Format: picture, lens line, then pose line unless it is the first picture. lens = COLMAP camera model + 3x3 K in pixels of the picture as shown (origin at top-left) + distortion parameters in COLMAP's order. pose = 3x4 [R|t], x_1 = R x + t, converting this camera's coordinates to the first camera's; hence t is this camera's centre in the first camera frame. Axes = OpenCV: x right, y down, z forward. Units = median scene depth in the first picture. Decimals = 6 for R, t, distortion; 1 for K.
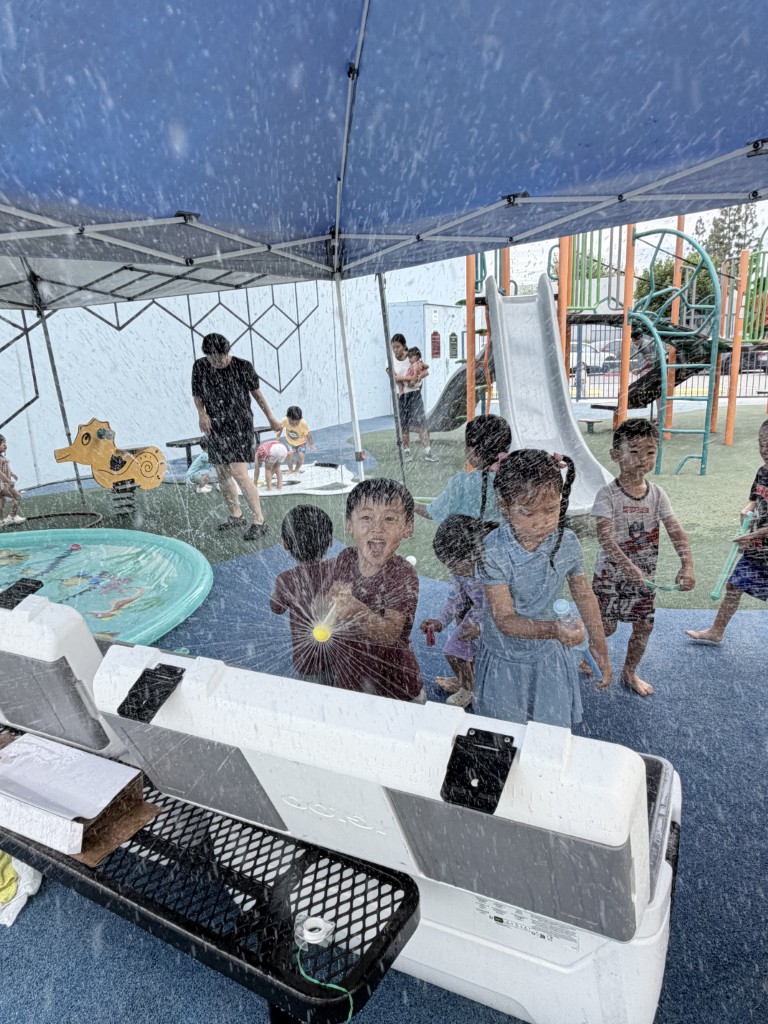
lens RADIAL K [[680.1, 0, 385.7], [0, 680.1, 512.5], [0, 0, 1]] dist [-0.000501, 0.001118]
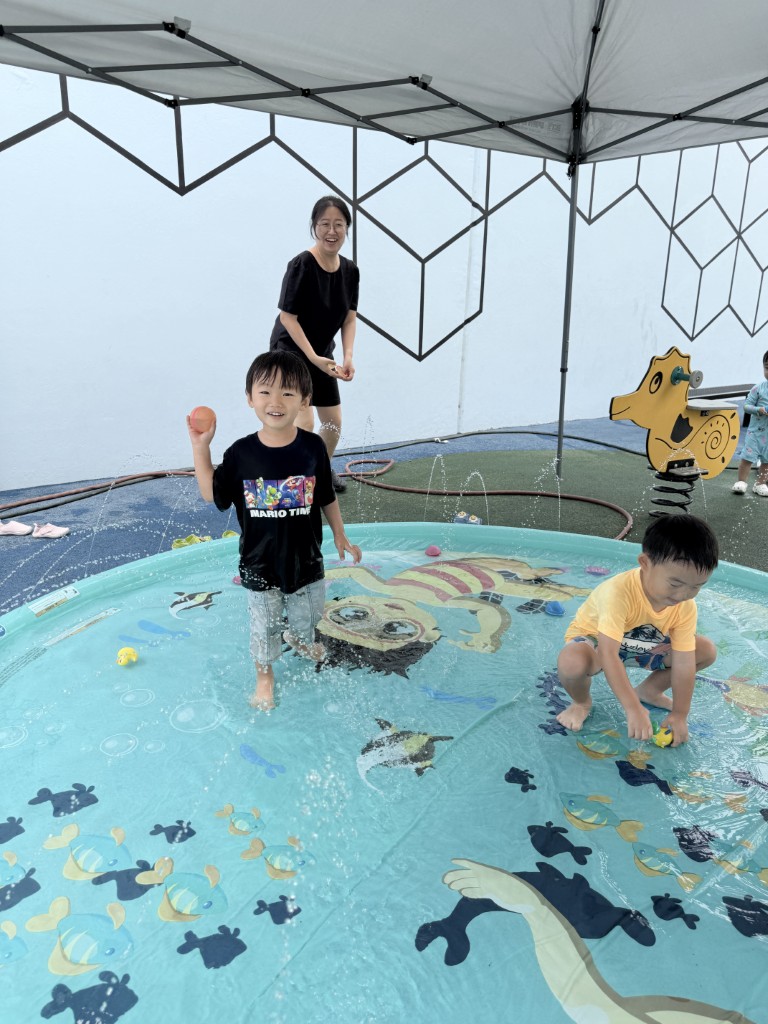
lens RADIAL K [[728.0, 0, 376.4], [0, 728.0, 505.7], [0, 0, 1]] dist [0.004102, -0.010780]
pose [[0.913821, 0.172017, -0.367888, -0.306668], [-0.151963, 0.984891, 0.083044, -0.016306], [0.376615, -0.019982, 0.926154, 0.258371]]
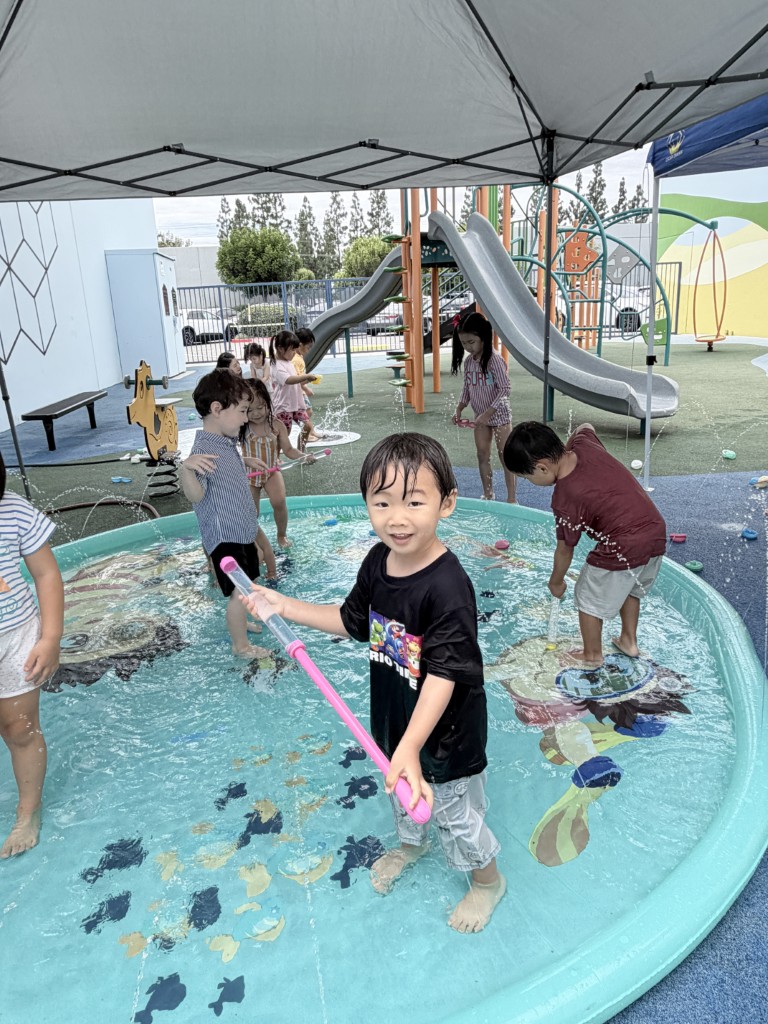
lens RADIAL K [[680.1, 0, 388.5], [0, 680.1, 507.7], [0, 0, 1]] dist [-0.000501, 0.001118]
pose [[0.793794, -0.169795, 0.584004, -0.499979], [0.154557, 0.985032, 0.076313, -0.001070], [-0.588220, 0.029685, 0.808156, 0.209570]]
